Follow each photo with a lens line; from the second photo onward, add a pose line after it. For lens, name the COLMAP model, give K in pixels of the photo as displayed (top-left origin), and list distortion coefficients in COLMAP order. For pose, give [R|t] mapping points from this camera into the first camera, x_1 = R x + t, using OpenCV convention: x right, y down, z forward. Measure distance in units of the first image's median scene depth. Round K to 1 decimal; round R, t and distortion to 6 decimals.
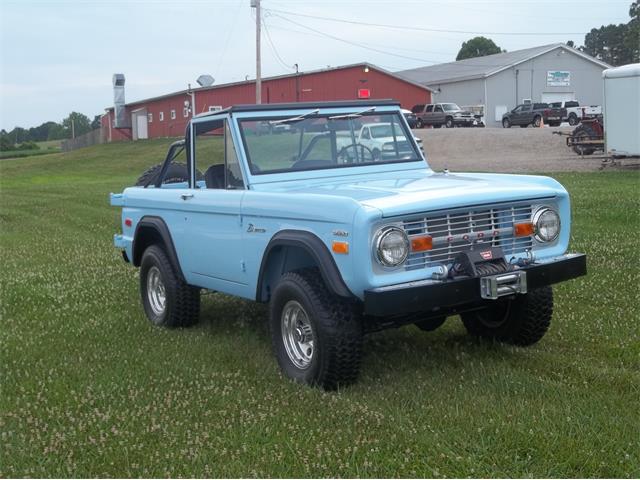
lens RADIAL K [[853.7, 0, 313.2], [0, 853.7, 239.7], [0, 0, 1]] dist [0.008033, 0.113233]
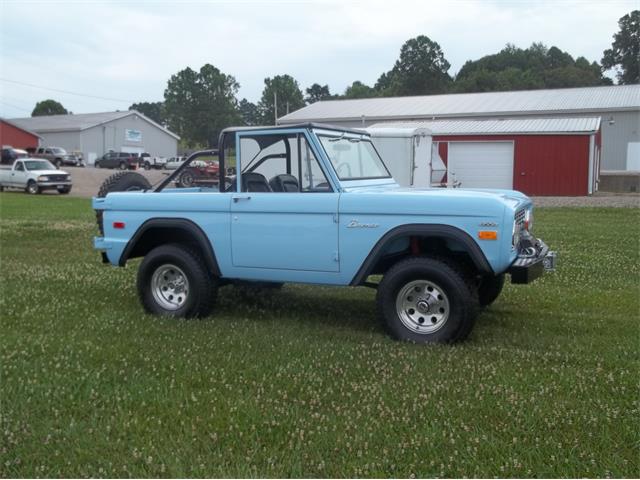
lens RADIAL K [[626.2, 0, 316.2], [0, 626.2, 239.3], [0, 0, 1]] dist [-0.070938, 0.036788]
pose [[0.824334, -0.007115, 0.566059, -0.487737], [0.020877, 0.999623, -0.017838, 0.017828], [-0.565719, 0.026522, 0.824172, 0.240860]]
